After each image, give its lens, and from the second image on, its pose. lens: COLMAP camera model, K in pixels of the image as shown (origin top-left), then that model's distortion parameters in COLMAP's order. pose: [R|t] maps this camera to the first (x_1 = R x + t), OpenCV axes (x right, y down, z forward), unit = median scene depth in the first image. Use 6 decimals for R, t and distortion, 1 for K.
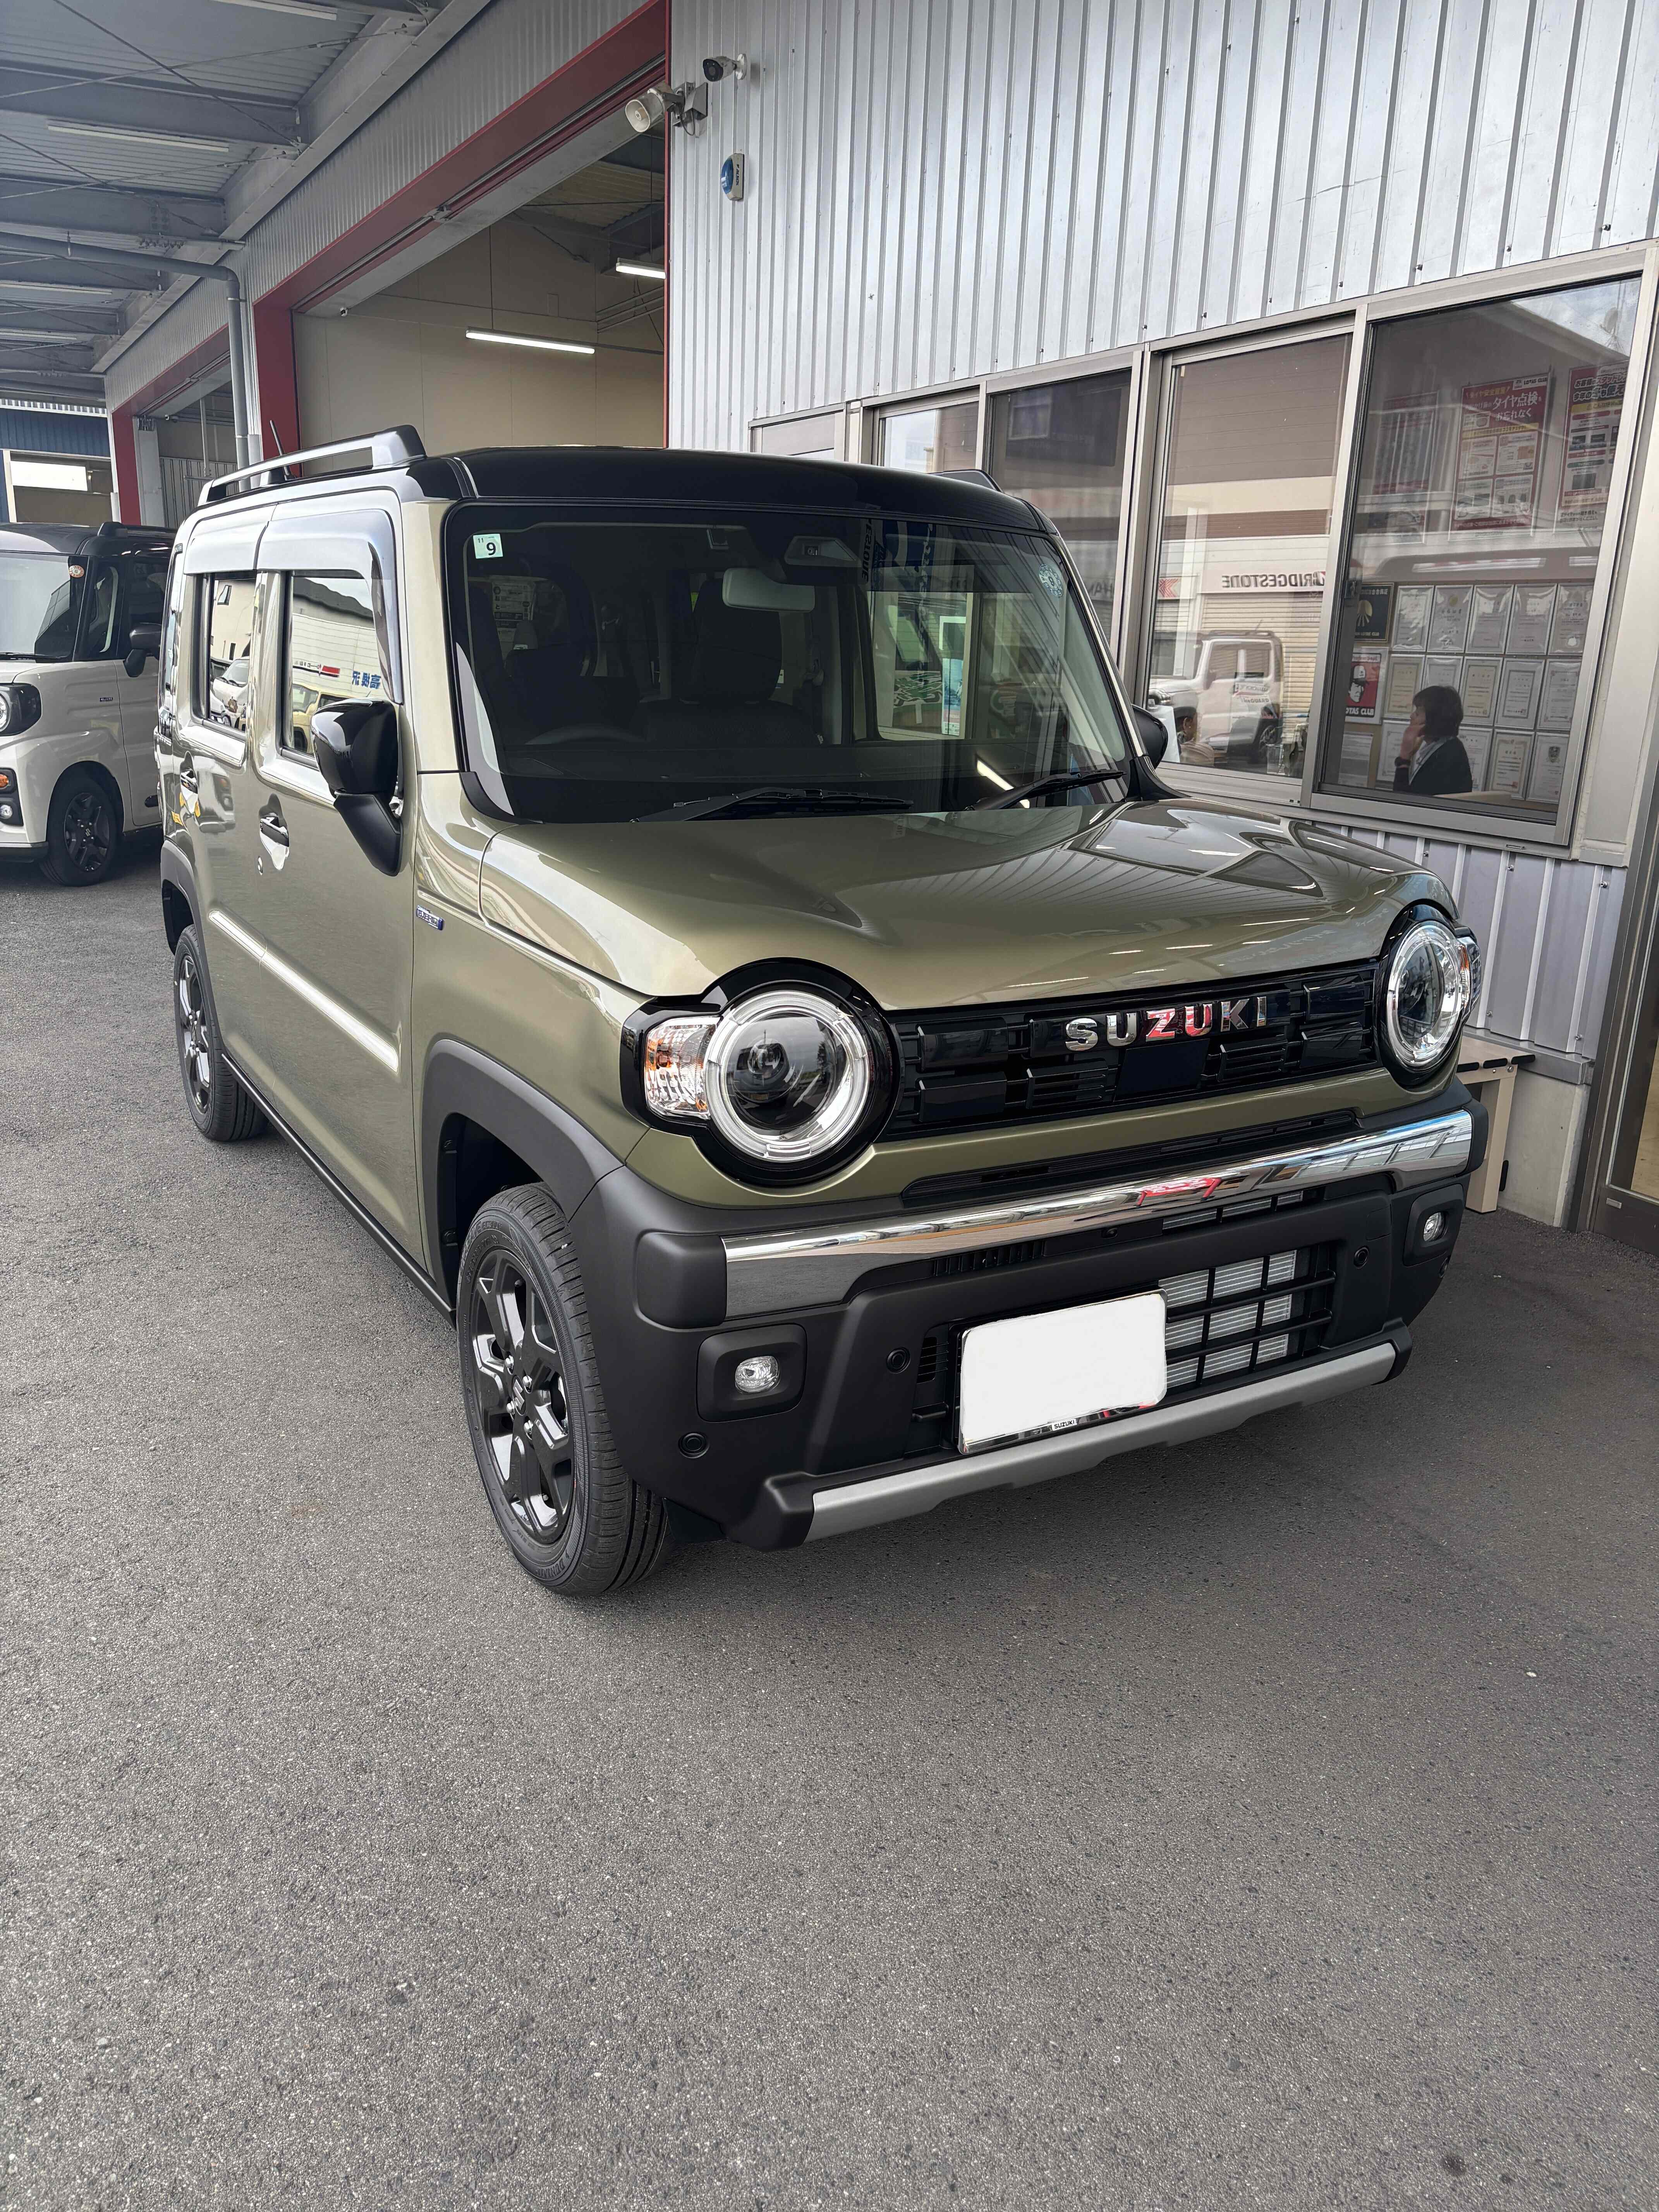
lens RADIAL K [[1672.8, 0, 821.9], [0, 1672.8, 1109.1], [0, 0, 1]] dist [0.042681, -0.041915]
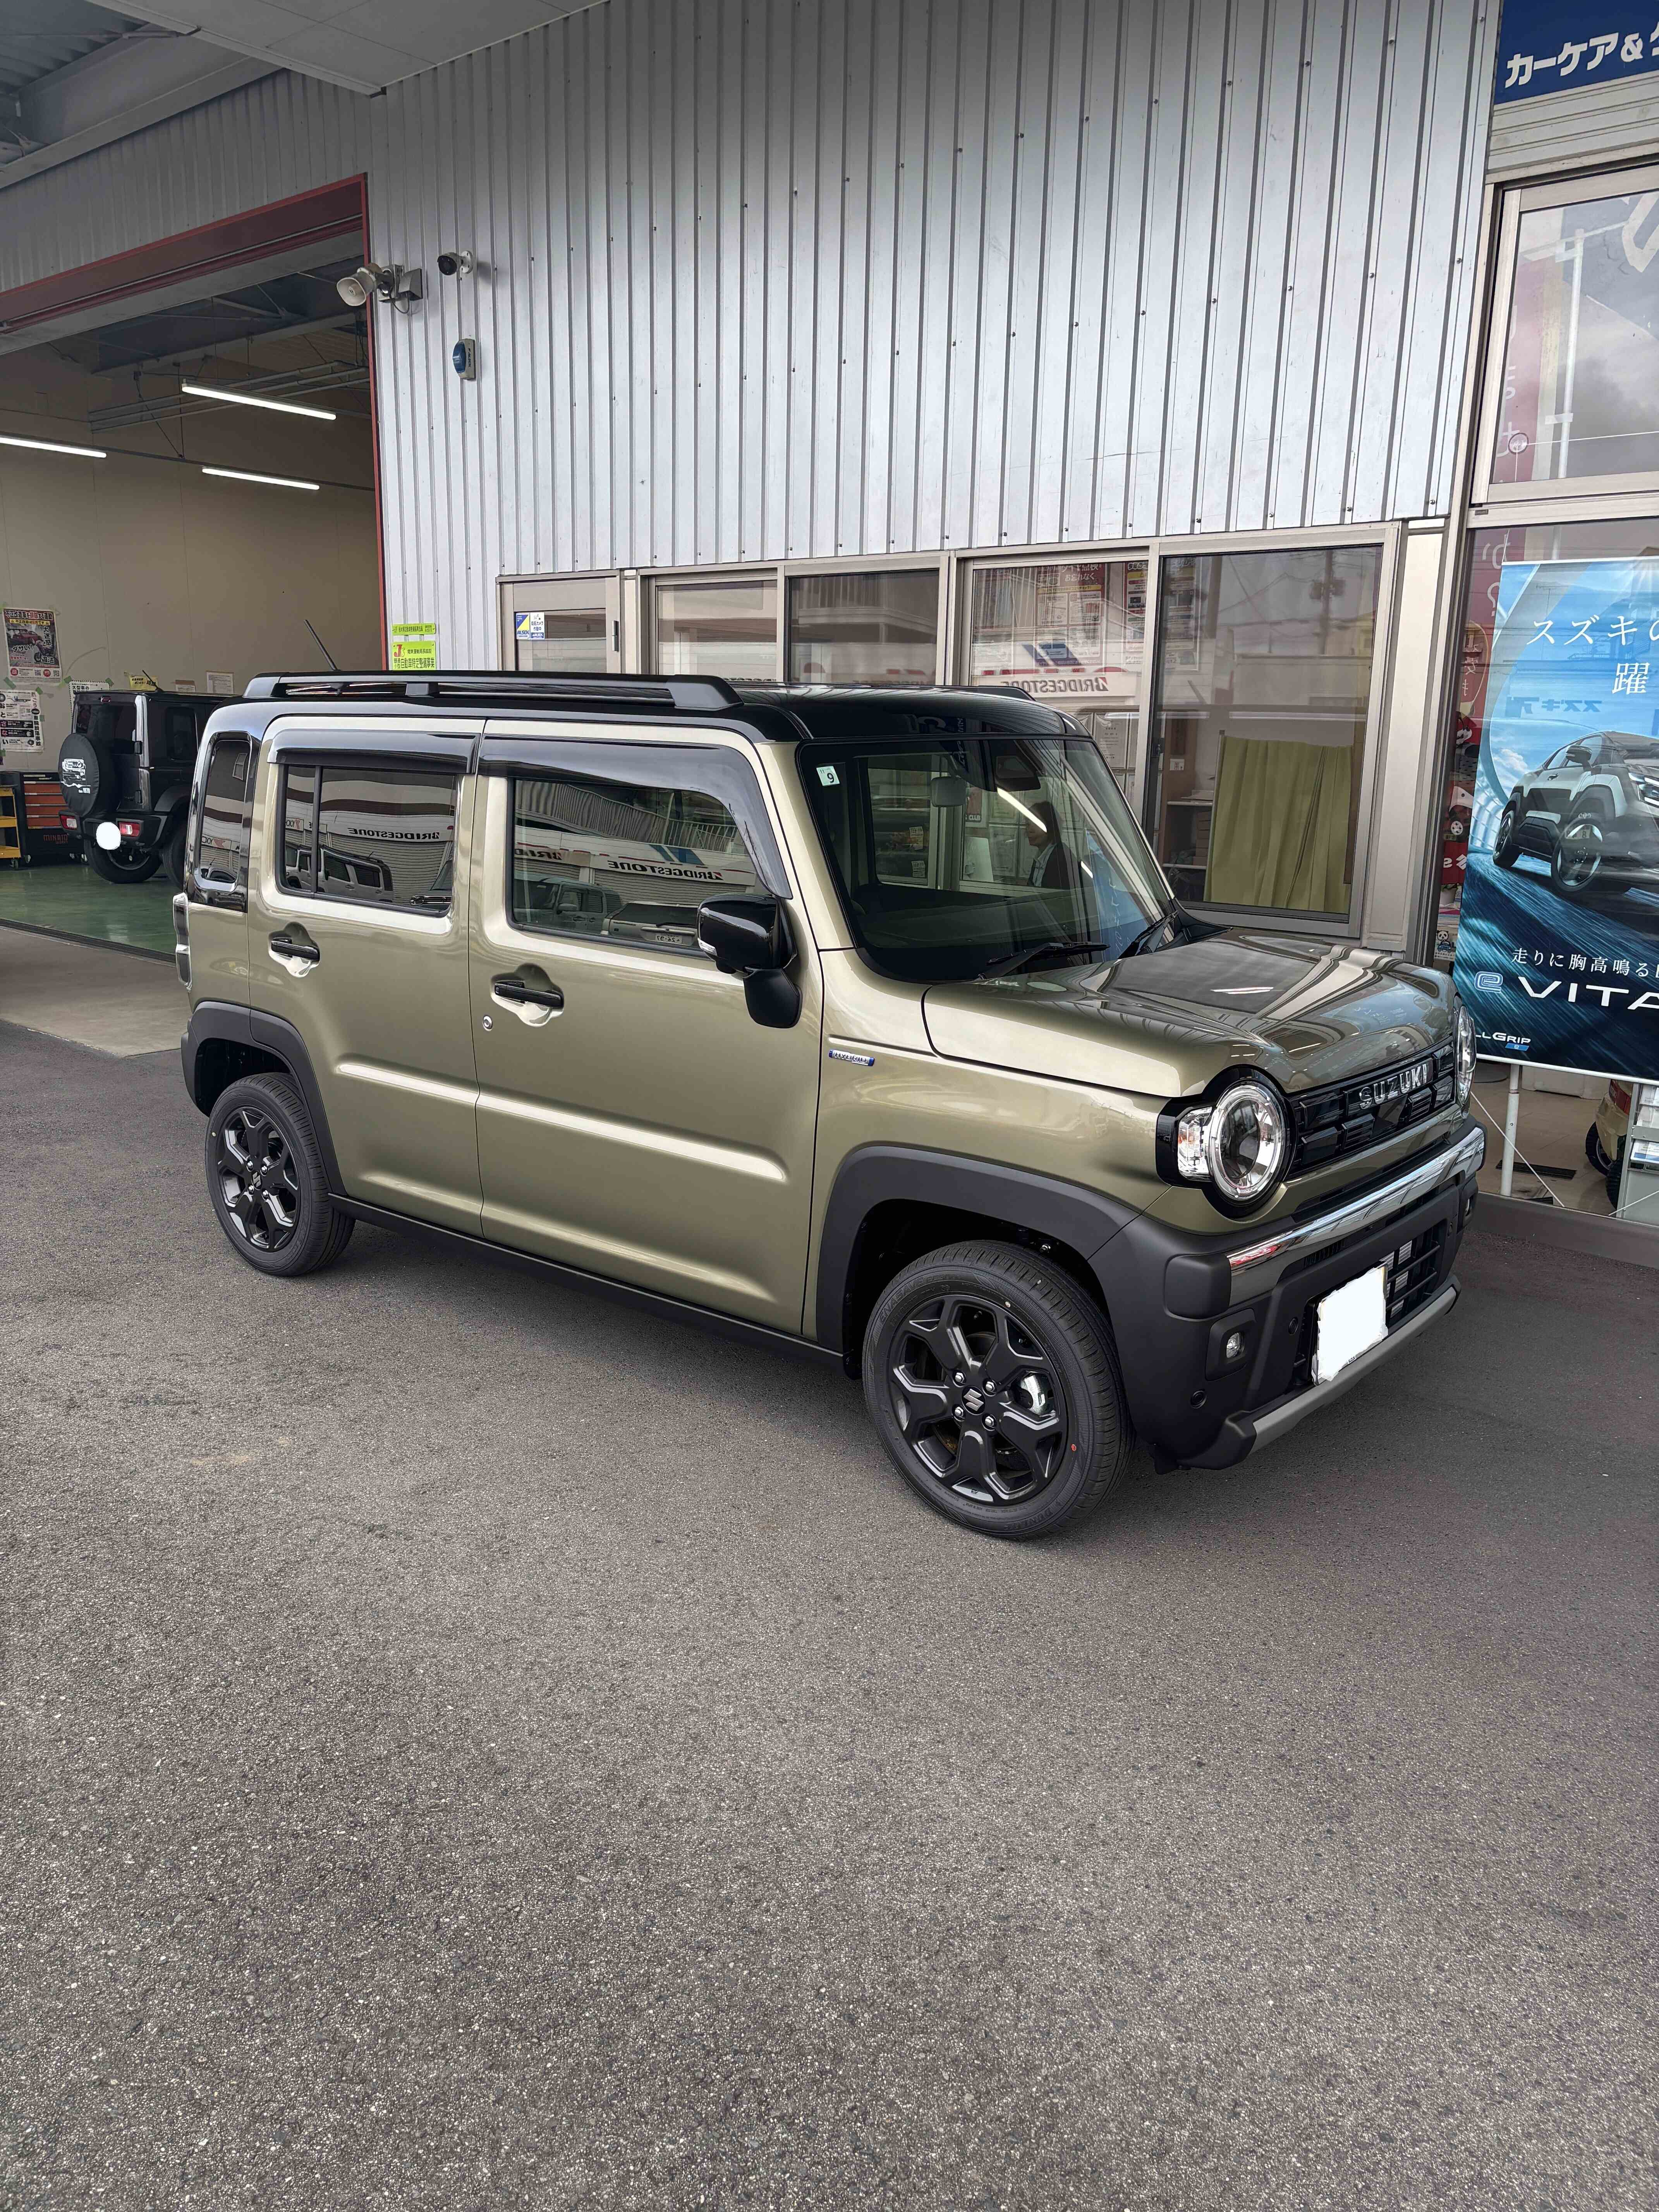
lens RADIAL K [[1672.8, 0, 845.7], [0, 1672.8, 1114.5], [0, 0, 1]] dist [0.042681, -0.041915]
pose [[0.934511, -0.093808, 0.343350, -0.267544], [0.107537, 0.993977, -0.021118, -0.015904], [-0.339301, 0.056657, 0.938970, -0.093055]]
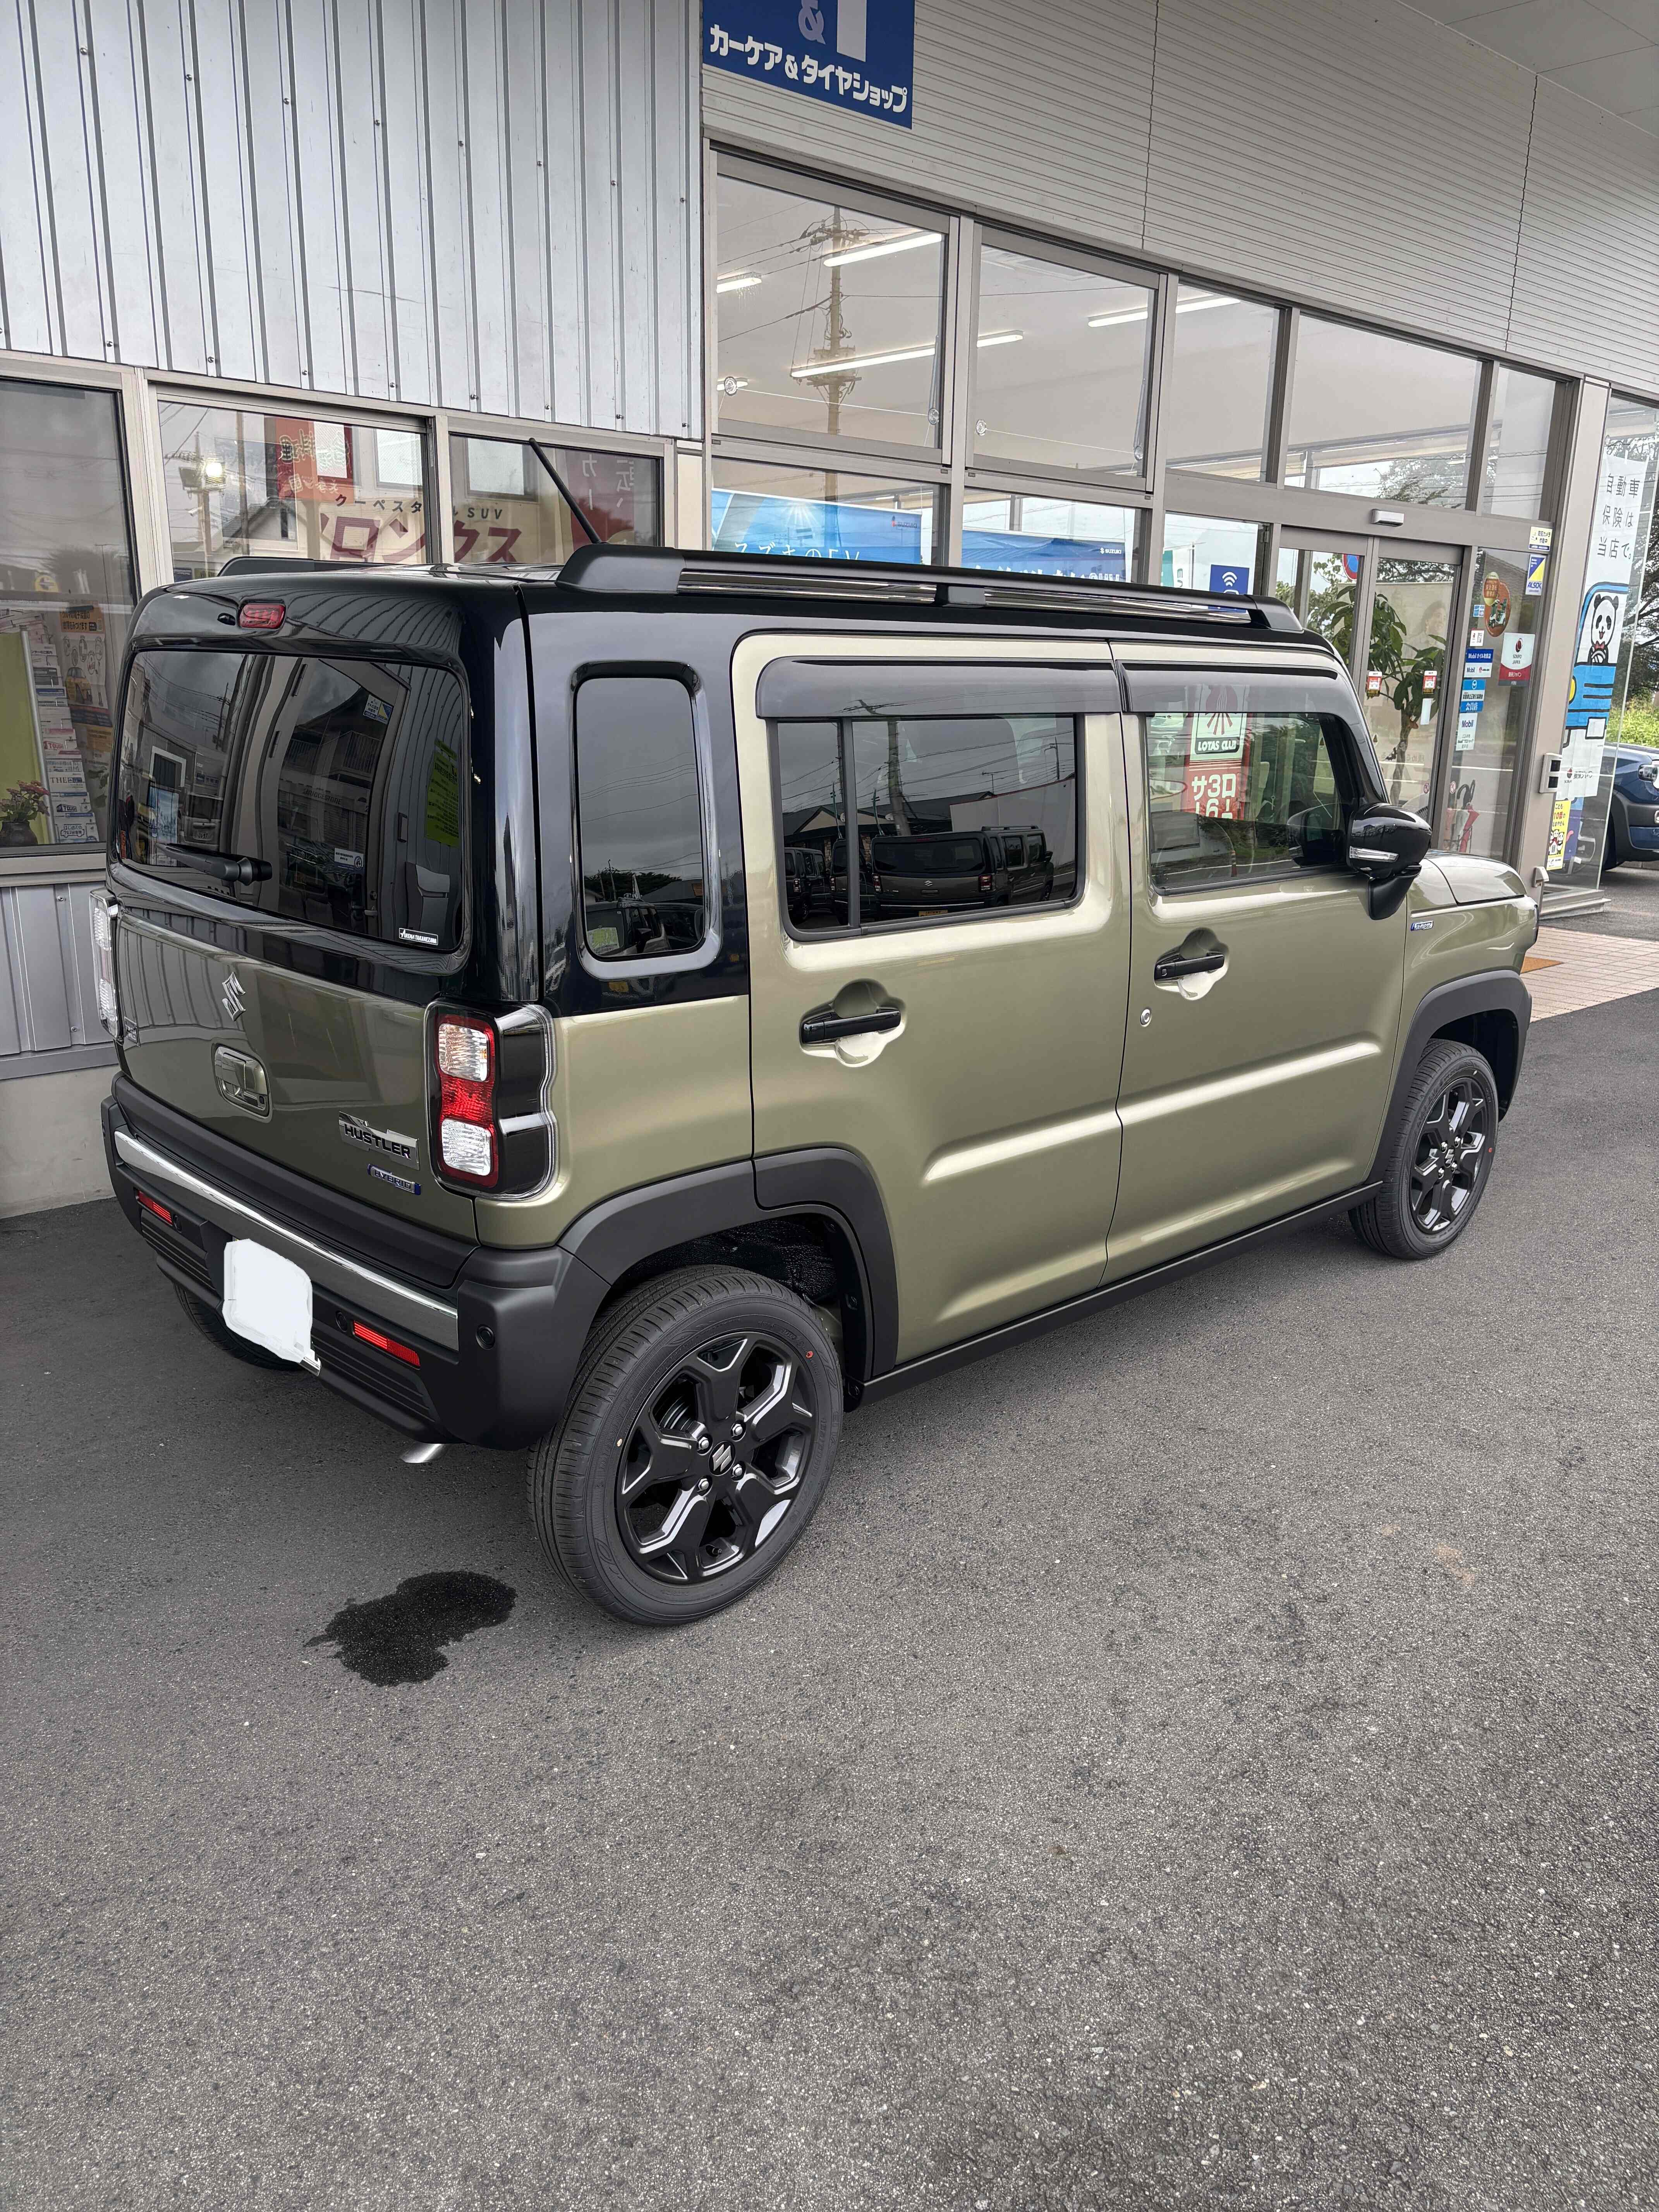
lens RADIAL K [[1672.8, 0, 833.0], [0, 1672.8, 1117.8], [0, 0, 1]] dist [0.042681, -0.041915]
pose [[-0.251678, -0.292042, 0.922697, -0.628245], [0.236648, 0.905875, 0.351266, -0.249475], [-0.938433, 0.306760, -0.158878, 0.708116]]
